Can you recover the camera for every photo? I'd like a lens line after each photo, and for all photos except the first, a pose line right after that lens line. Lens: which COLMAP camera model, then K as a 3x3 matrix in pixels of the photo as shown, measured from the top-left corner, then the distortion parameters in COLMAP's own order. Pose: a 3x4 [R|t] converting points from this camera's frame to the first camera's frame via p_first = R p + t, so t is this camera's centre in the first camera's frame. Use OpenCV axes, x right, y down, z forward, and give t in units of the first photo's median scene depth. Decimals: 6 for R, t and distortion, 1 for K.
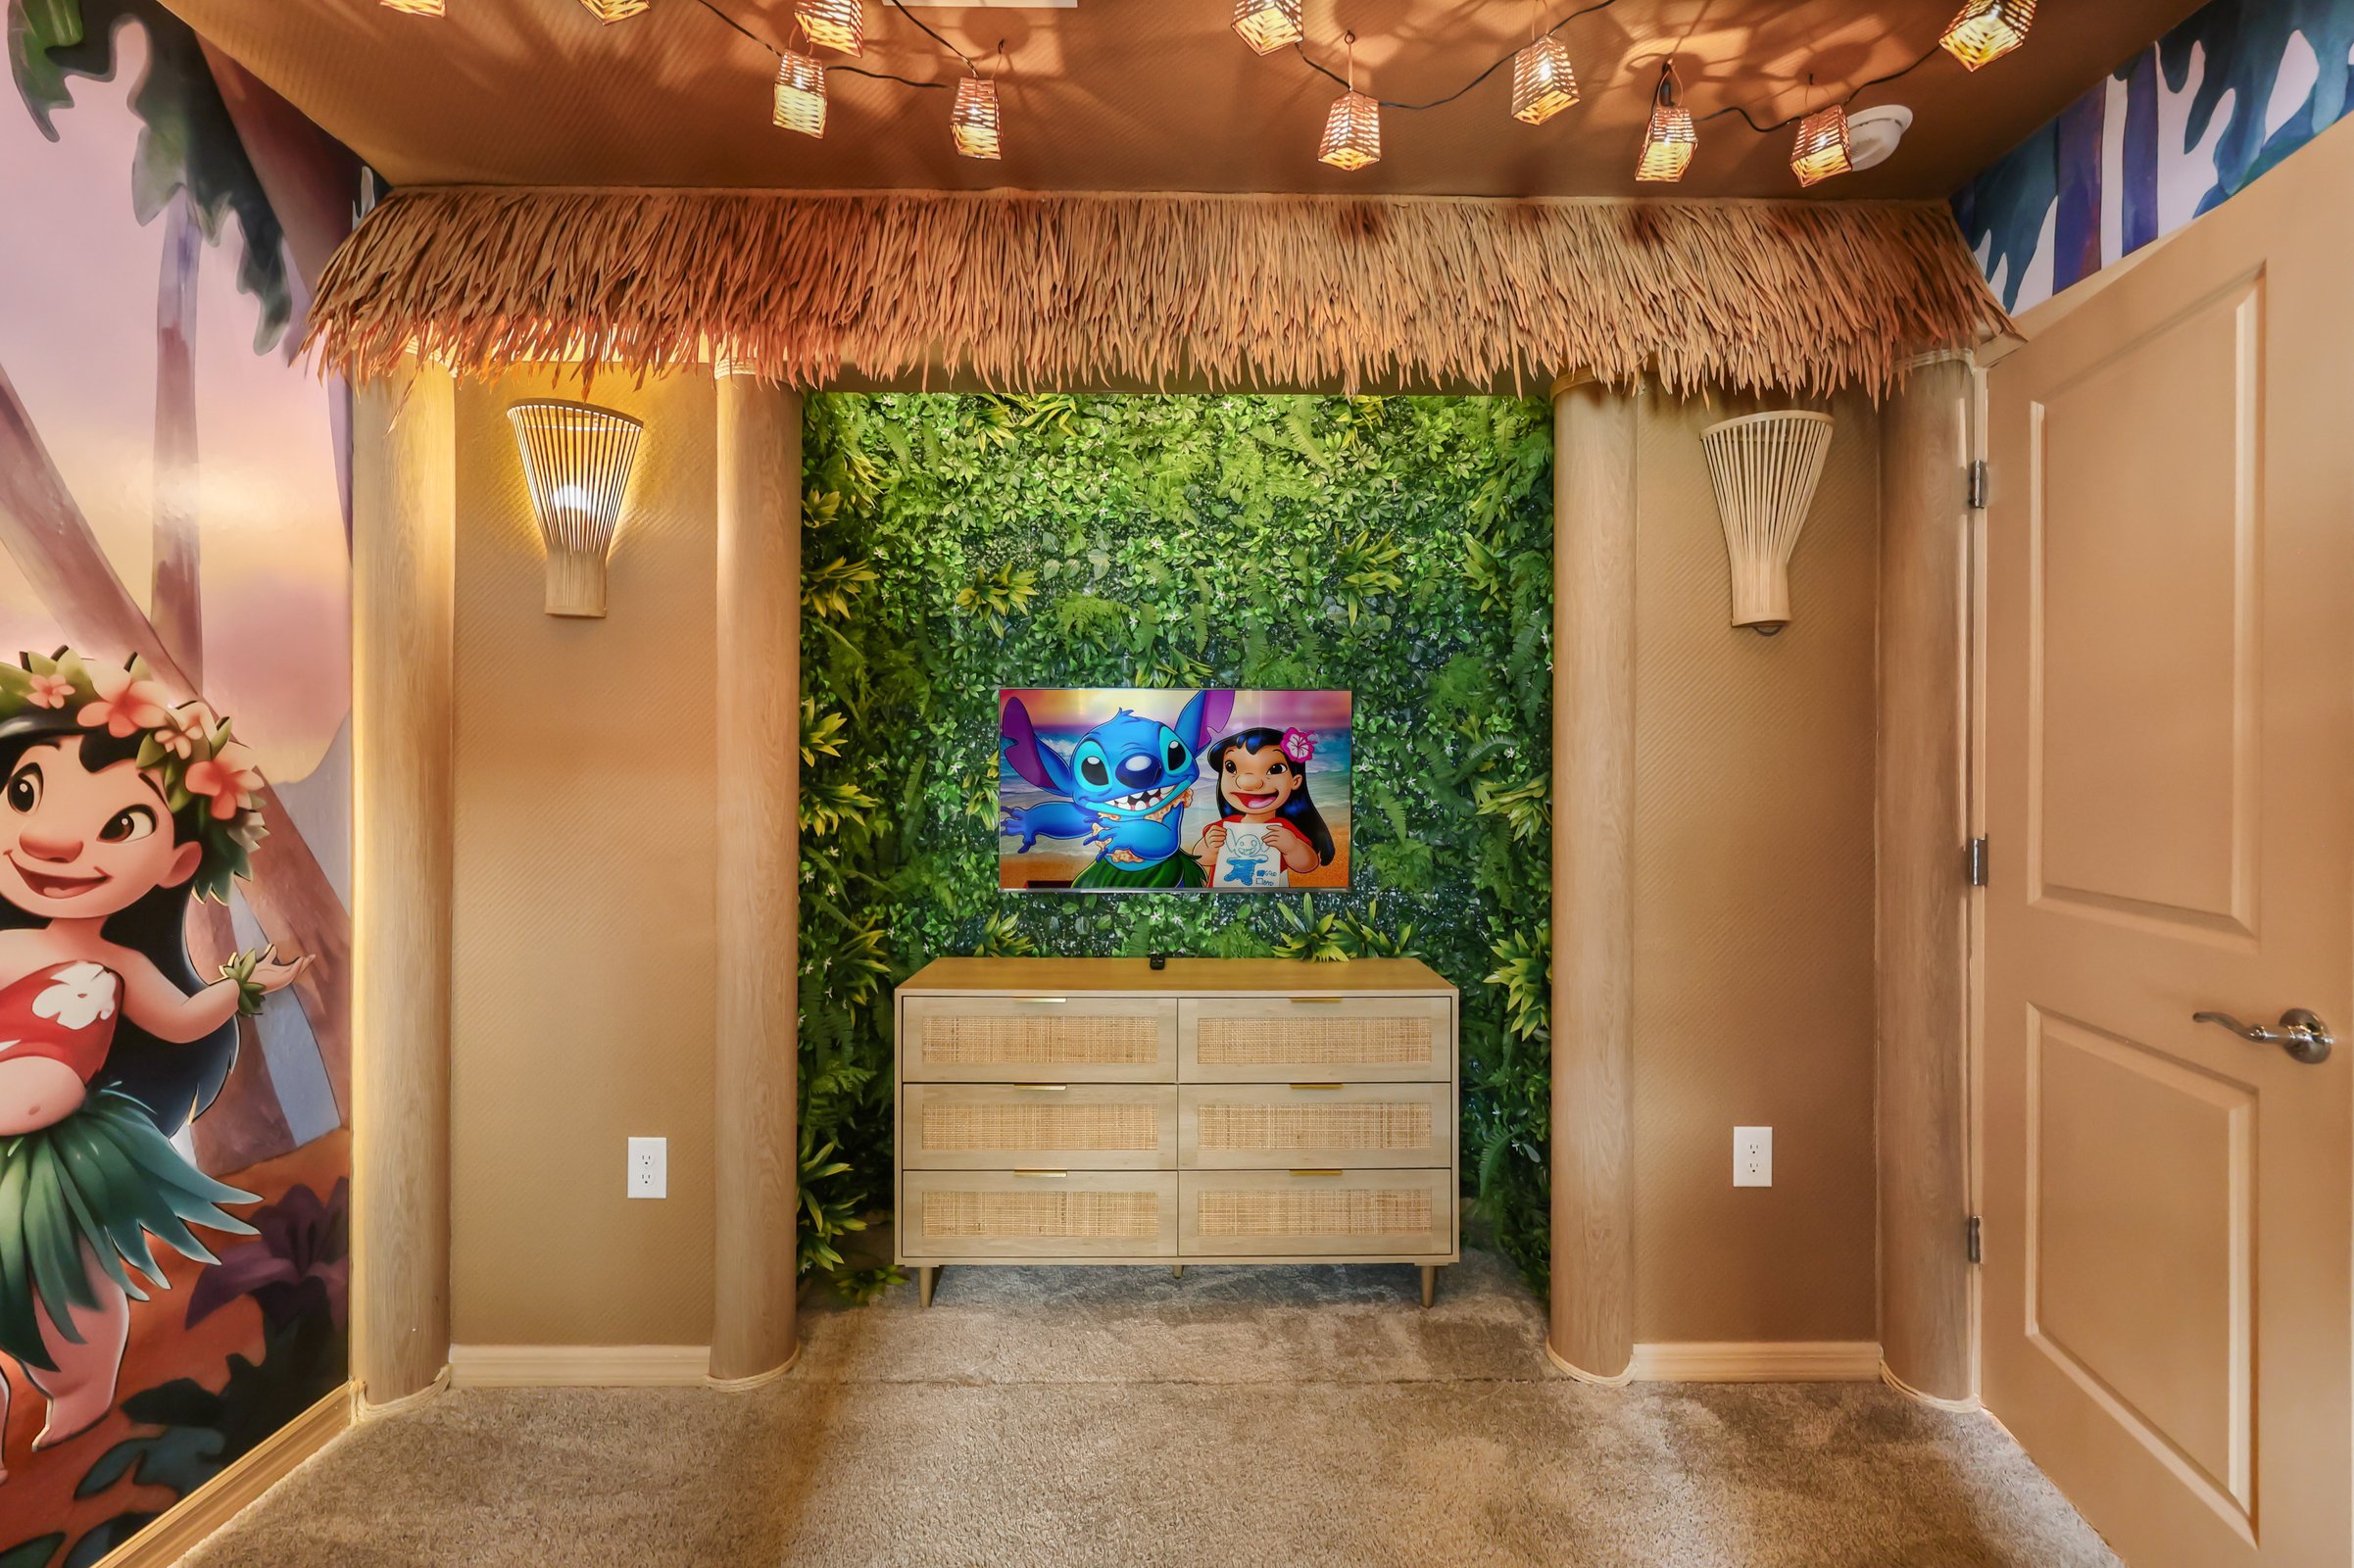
lens RADIAL K [[969.3, 0, 1175.2], [0, 969.3, 777.2], [0, 0, 1]] dist [0.002215, -0.000567]
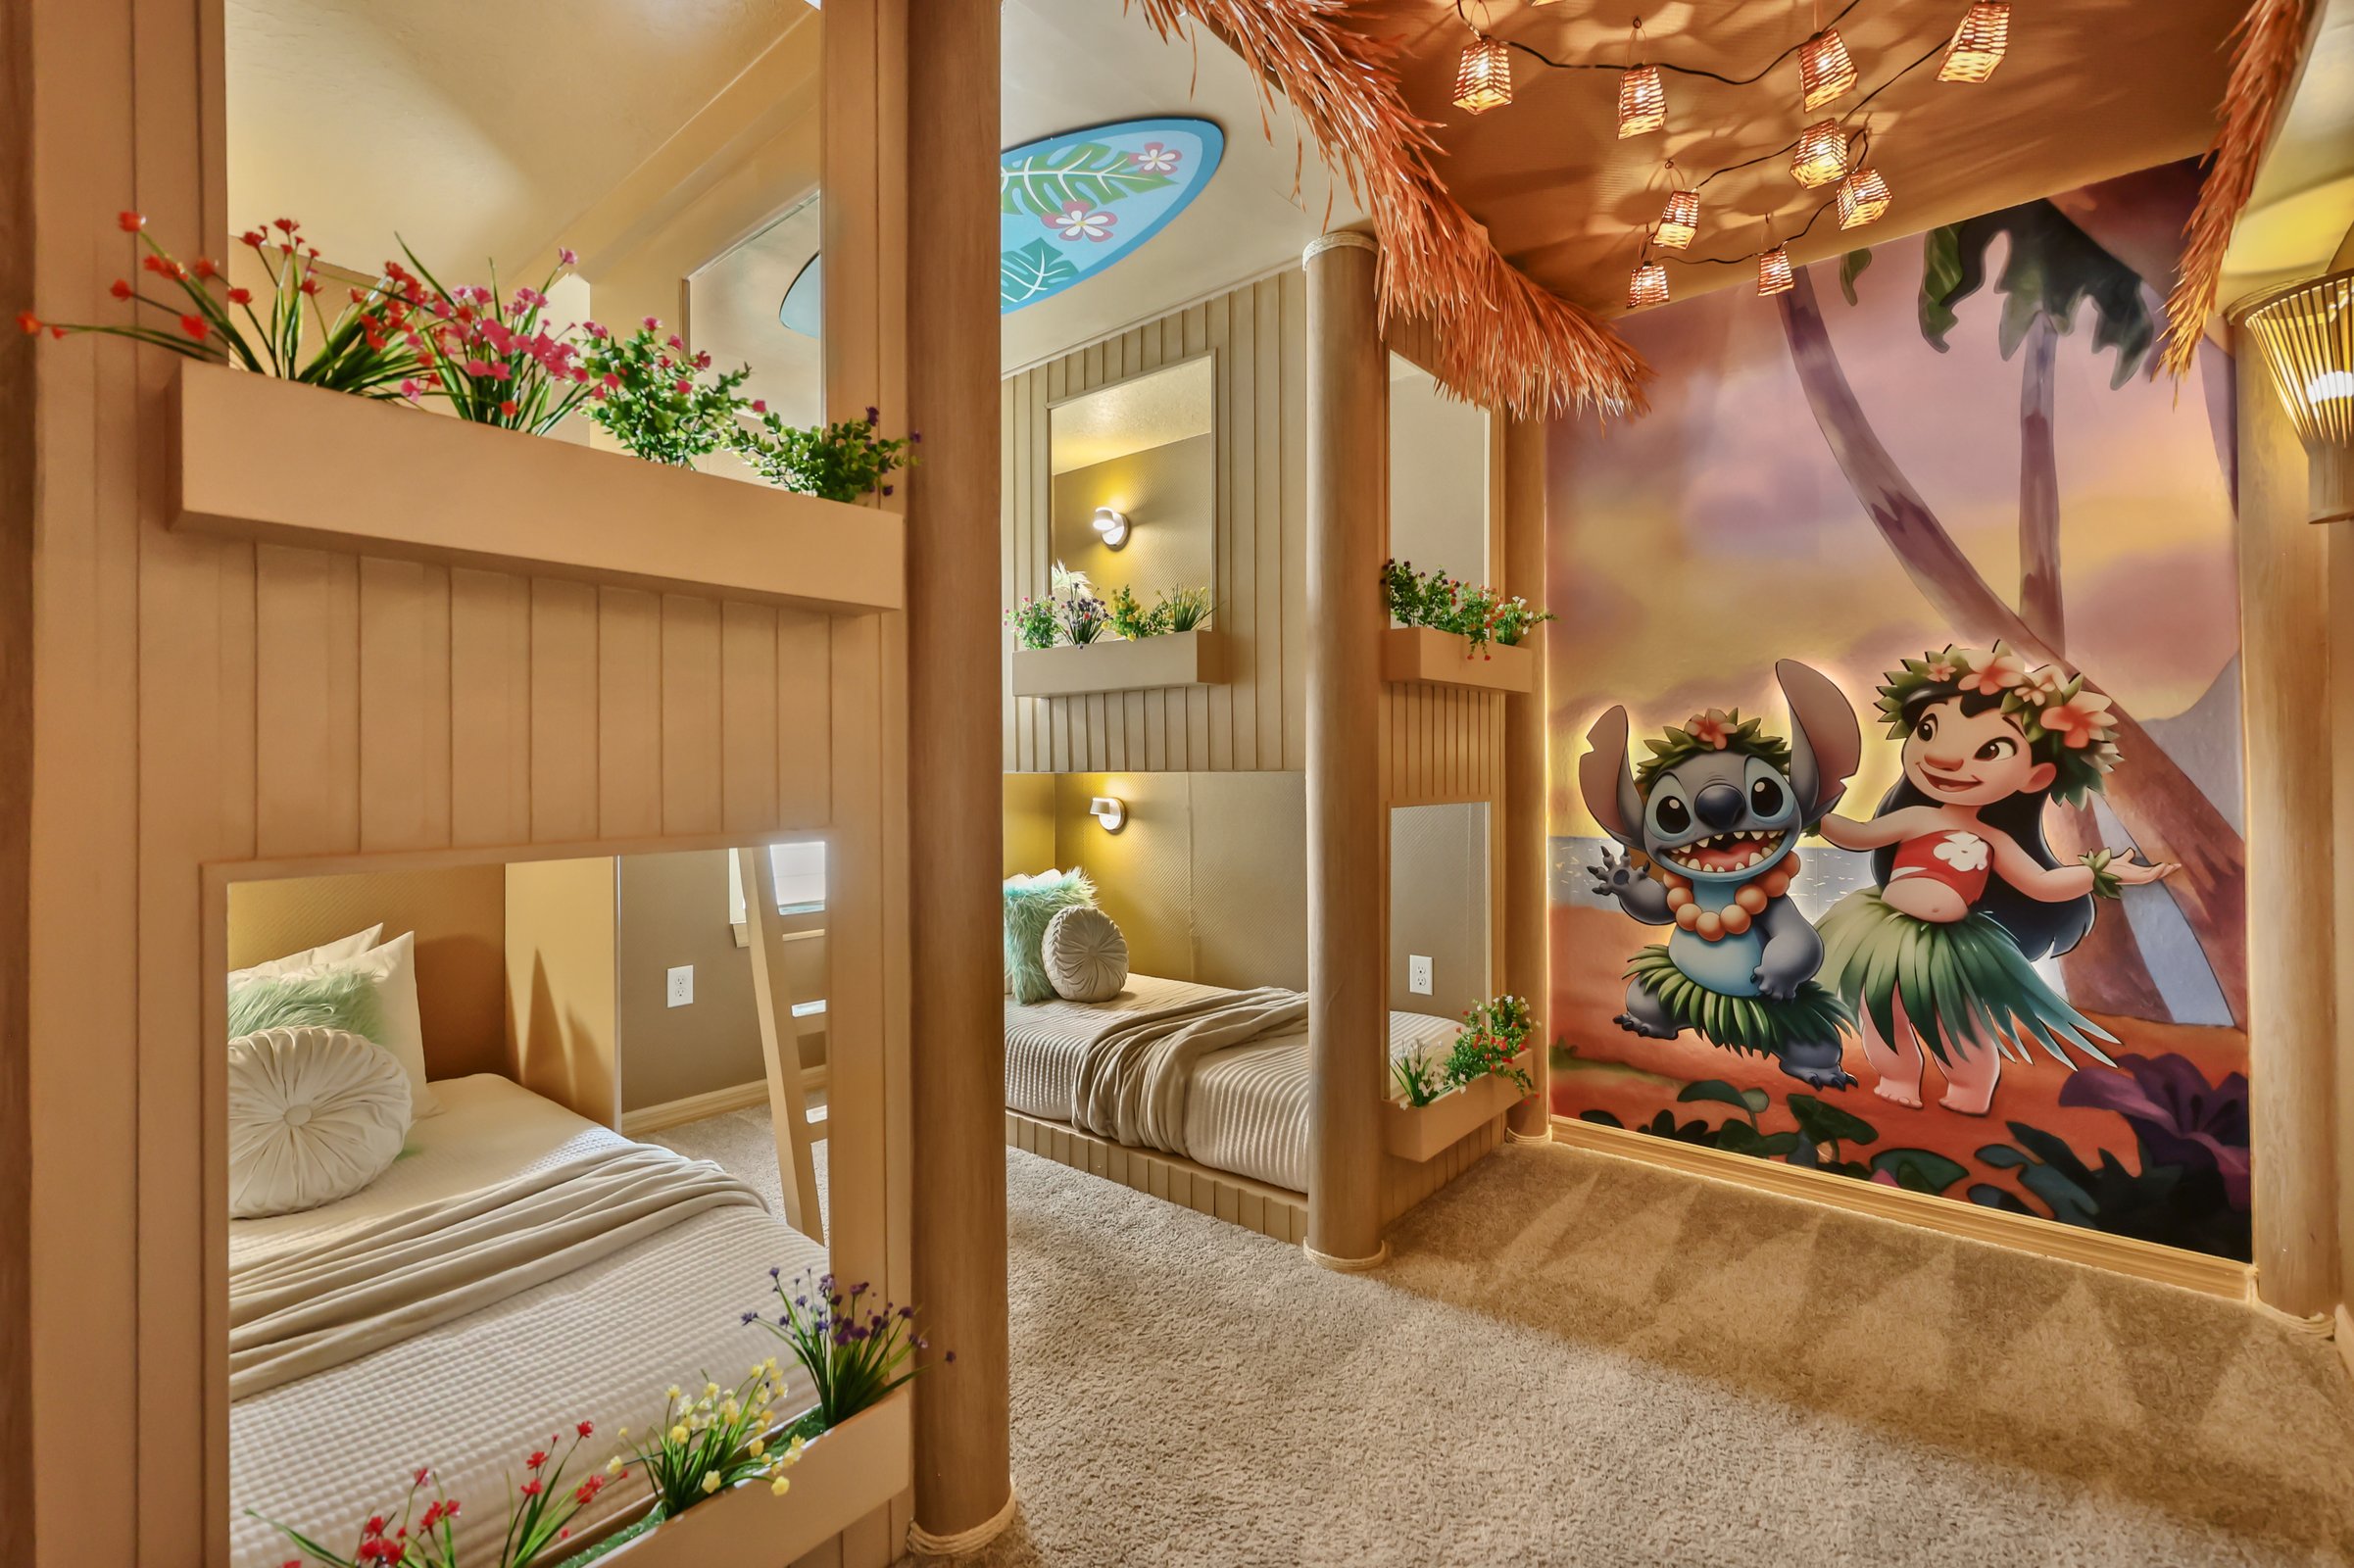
lens RADIAL K [[1016.3, 0, 1178.2], [0, 1016.3, 774.0], [0, 0, 1]] dist [0.002409, 0.000139]
pose [[-0.657960, 0.004948, -0.753037, 0.984017], [0.006020, 0.999981, 0.001310, 0.074017], [0.753029, -0.003671, -0.657977, 1.035728]]
